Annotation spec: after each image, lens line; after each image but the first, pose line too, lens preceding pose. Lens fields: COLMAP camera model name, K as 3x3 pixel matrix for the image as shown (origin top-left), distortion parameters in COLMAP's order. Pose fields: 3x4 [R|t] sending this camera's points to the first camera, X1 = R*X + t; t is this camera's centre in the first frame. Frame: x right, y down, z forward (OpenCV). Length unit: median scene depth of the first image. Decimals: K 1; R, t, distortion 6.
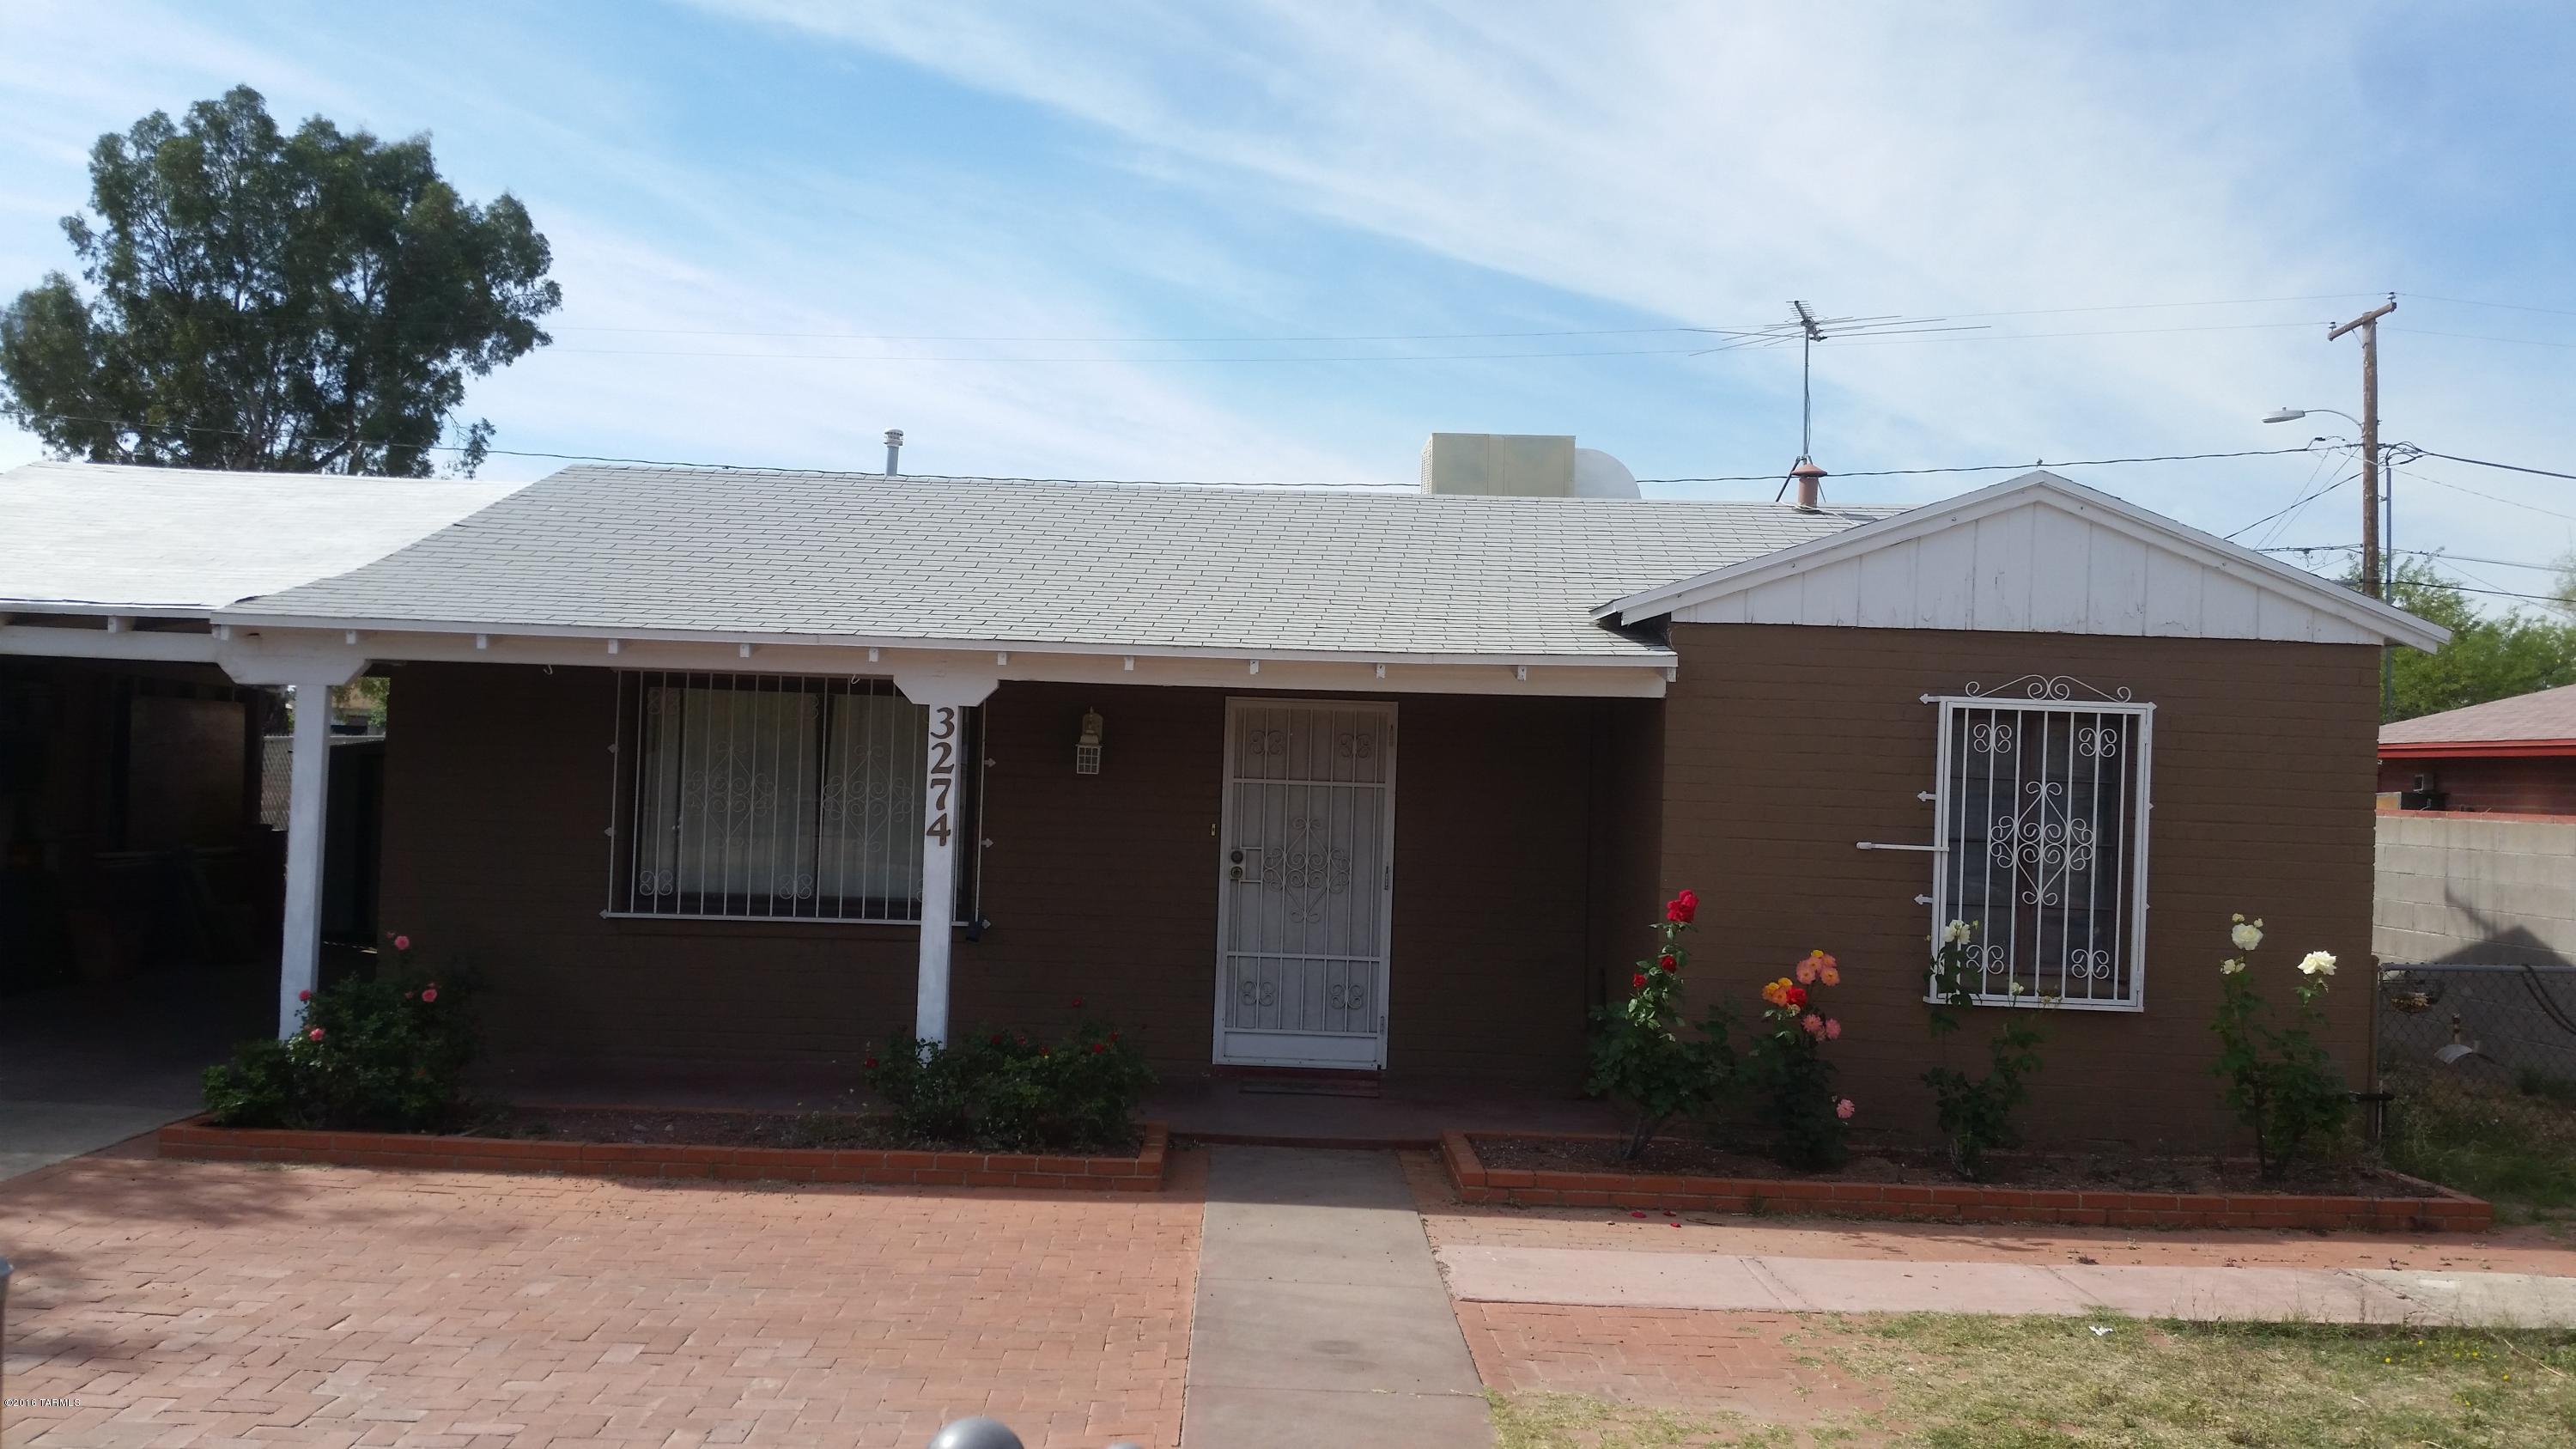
lens RADIAL K [[2077.7, 0, 1288.0], [0, 2077.7, 724.5], [0, 0, 1]] dist [0.132078, -0.237967]
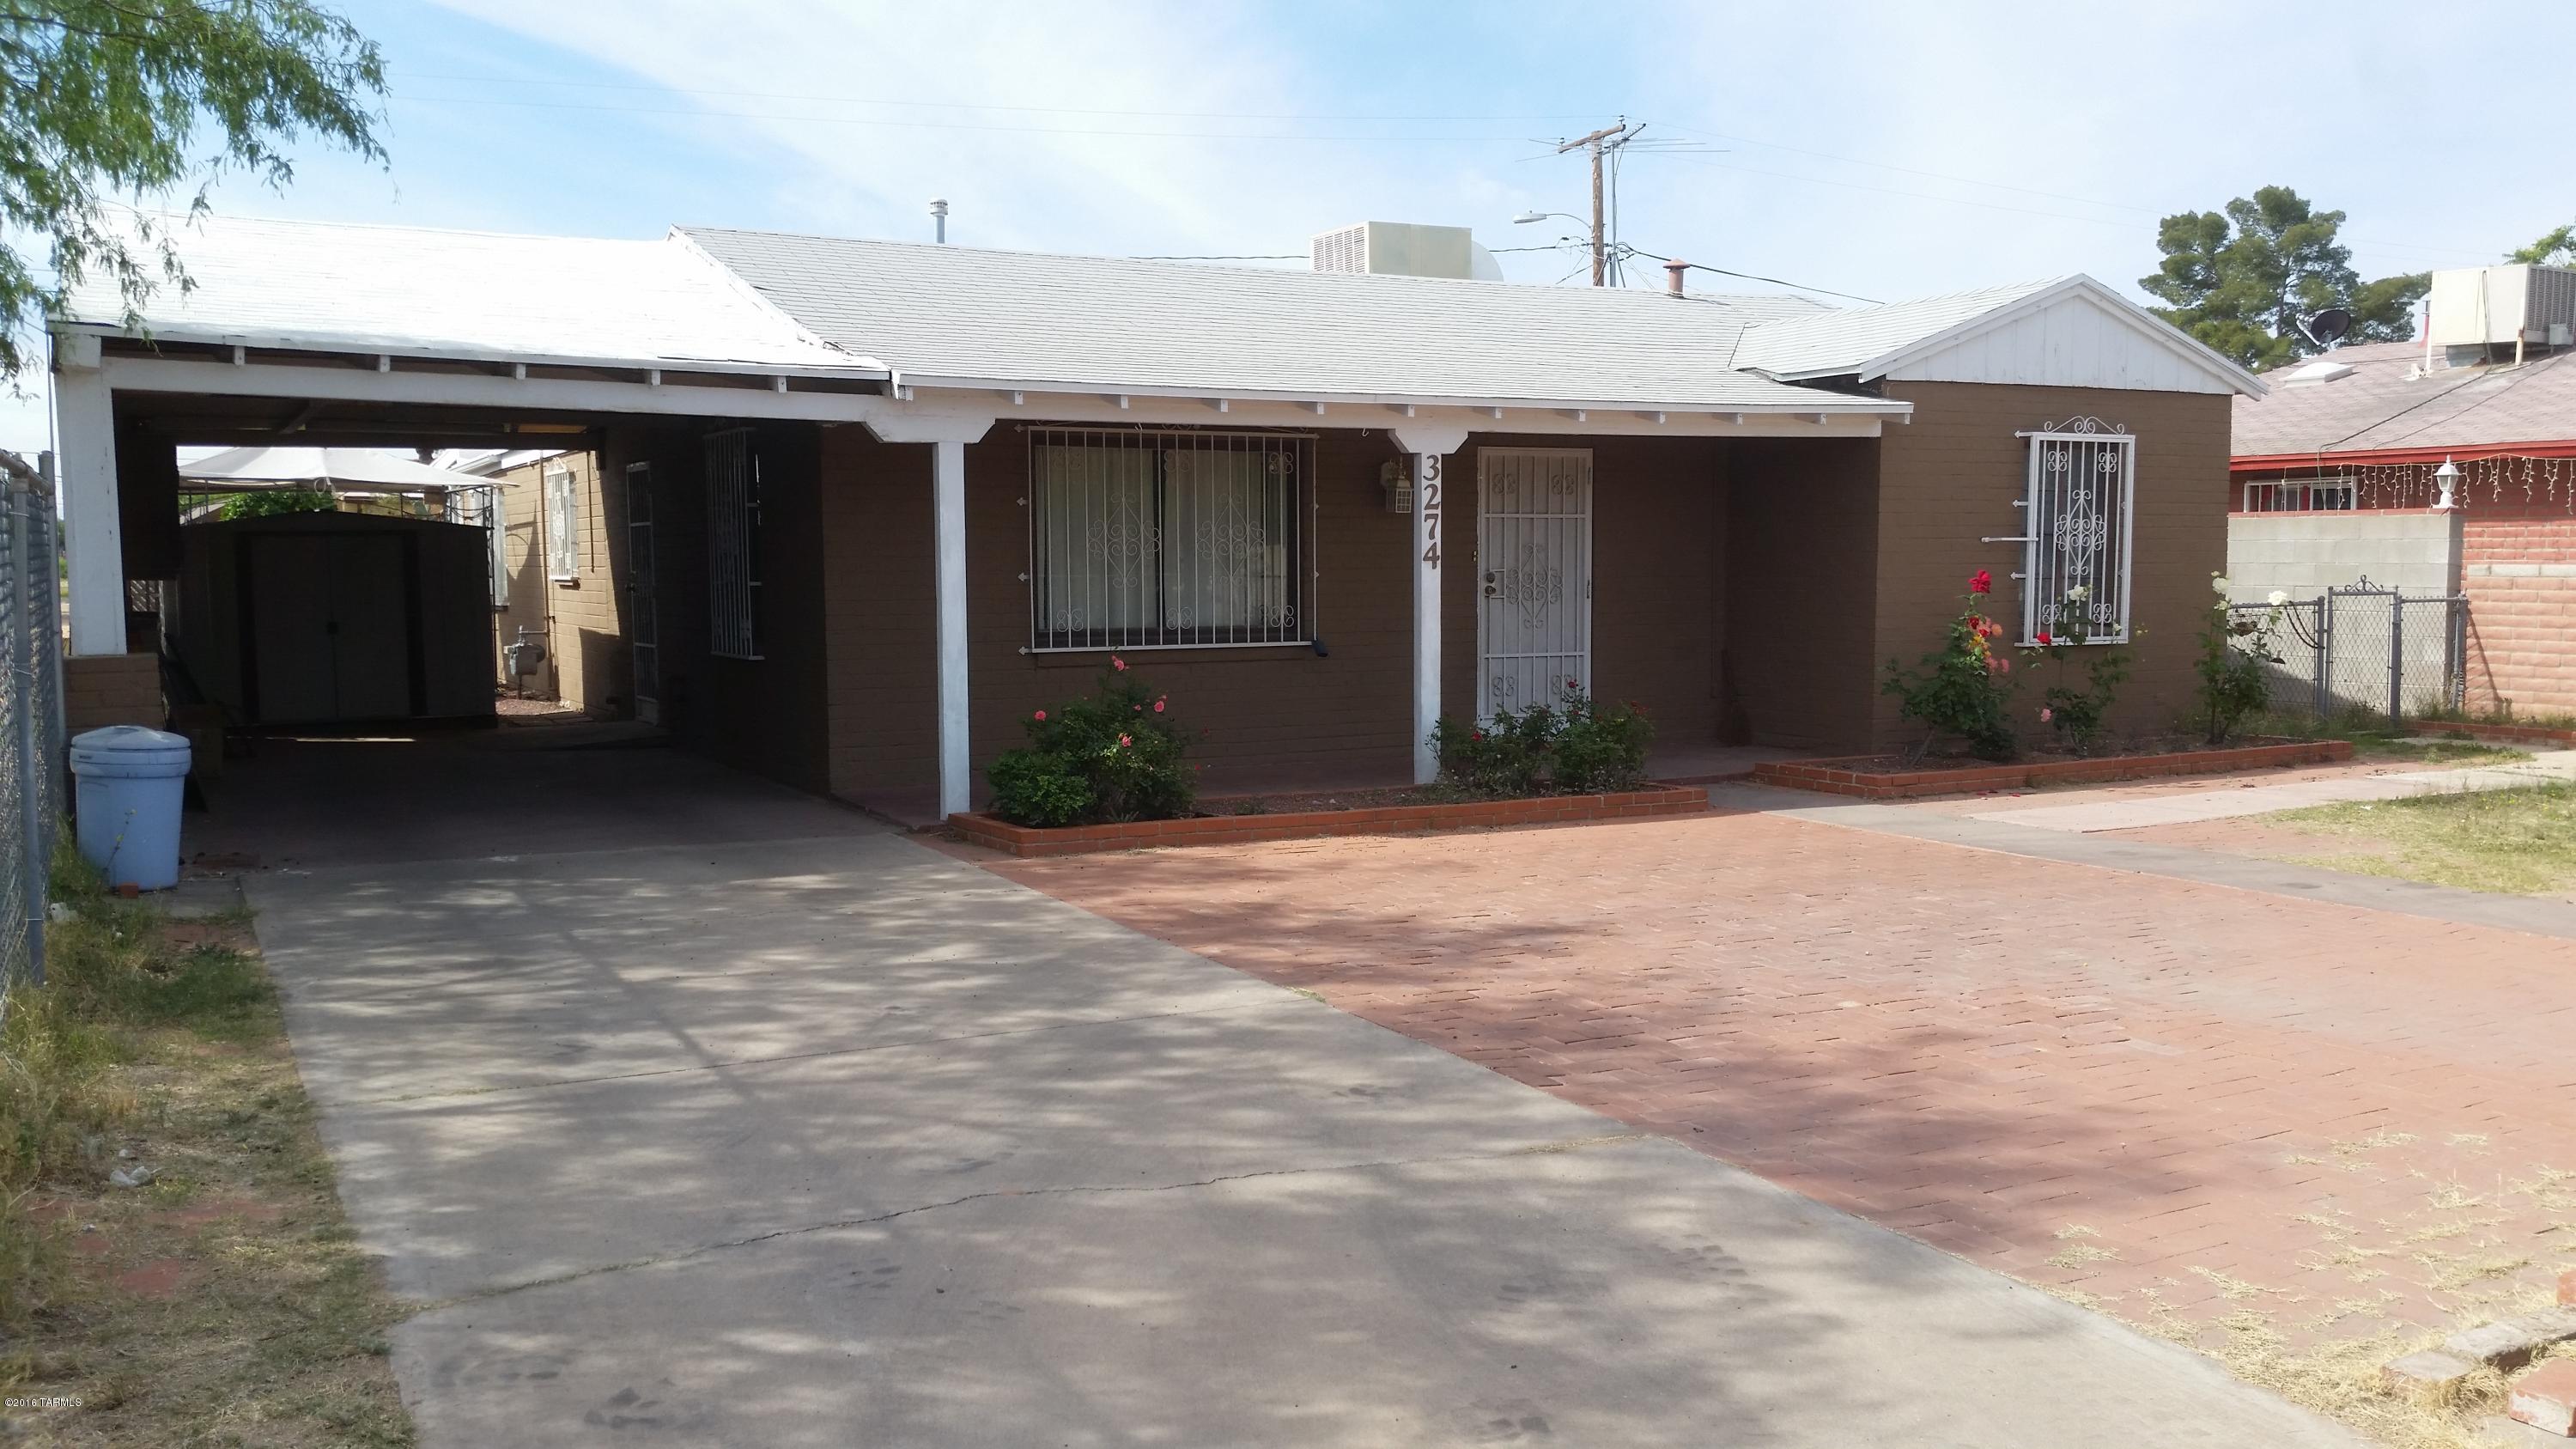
lens RADIAL K [[2077.7, 0, 1288.0], [0, 2077.7, 724.5], [0, 0, 1]] dist [0.132078, -0.237967]
pose [[0.882258, -0.076421, 0.464521, -0.814726], [0.026150, 0.993168, 0.113727, 0.007696], [-0.470039, -0.088189, 0.878229, -0.039999]]
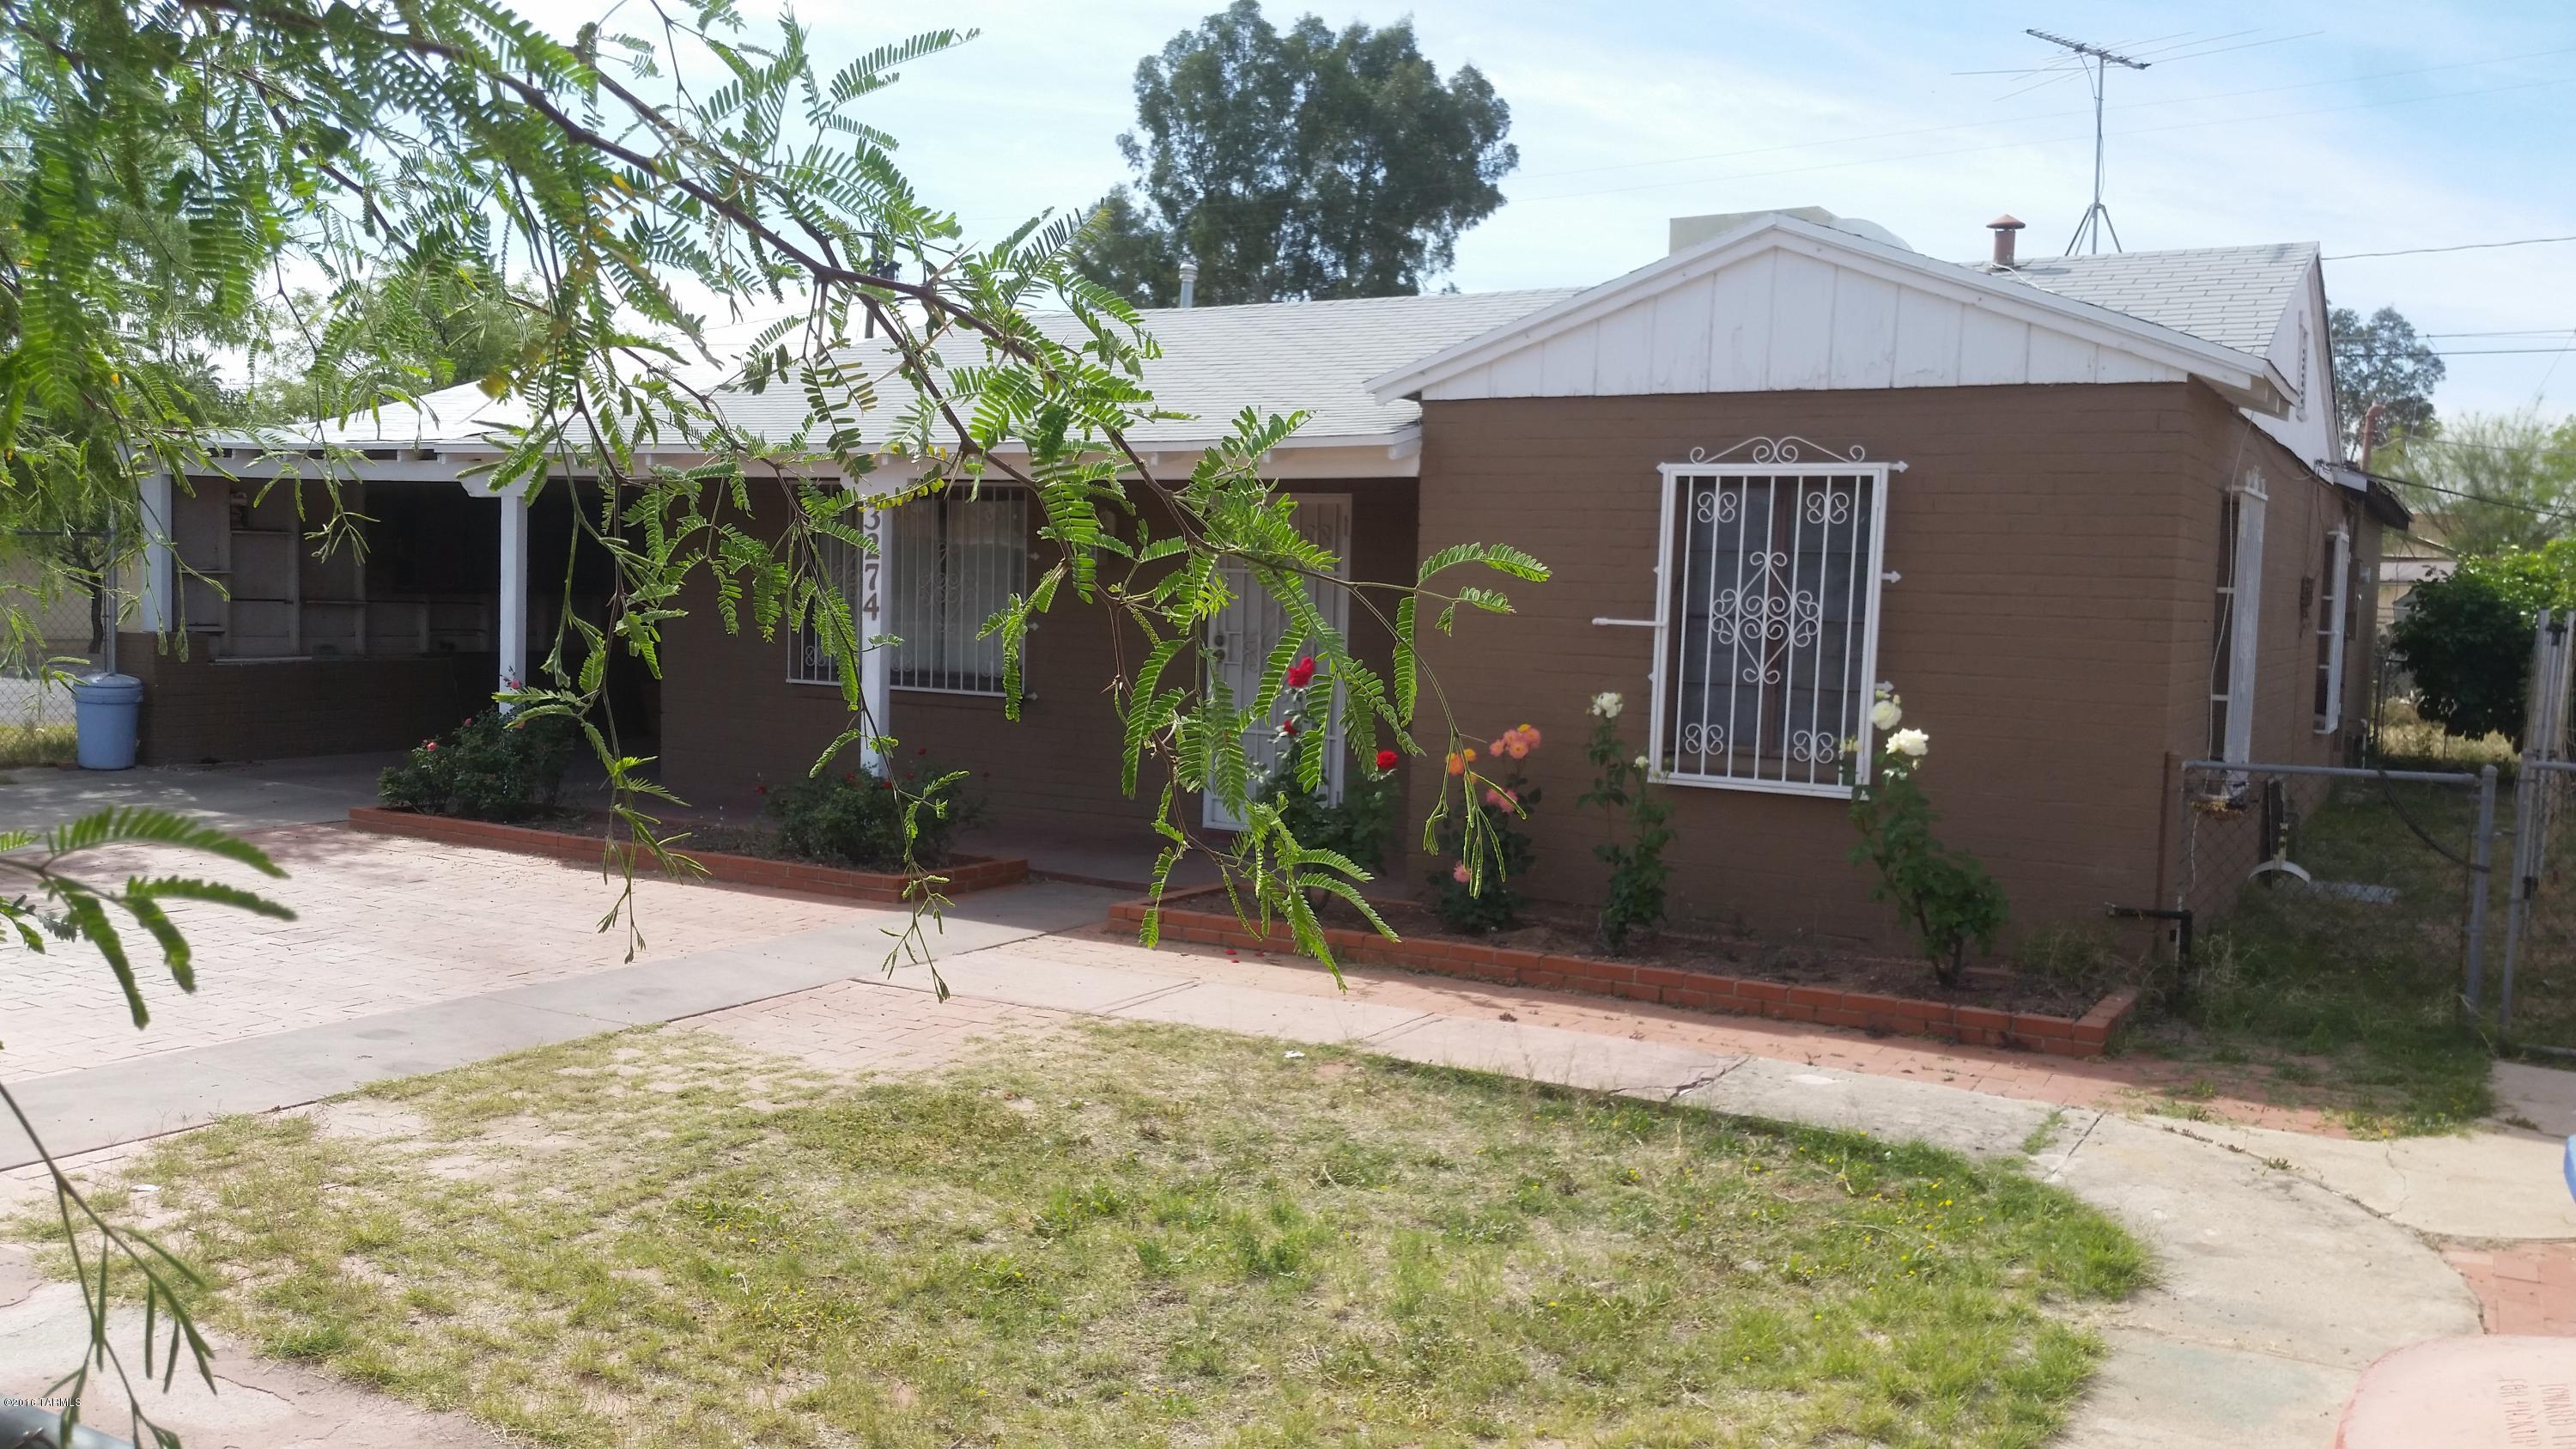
lens RADIAL K [[2093.1, 0, 1288.0], [0, 2093.1, 724.5], [0, 0, 1]] dist [0.125735, -0.000338]
pose [[0.864085, 0.026856, -0.502628, 0.644261], [0.009456, 0.997533, 0.069556, 0.036312], [0.503257, -0.064855, 0.861700, 0.079100]]
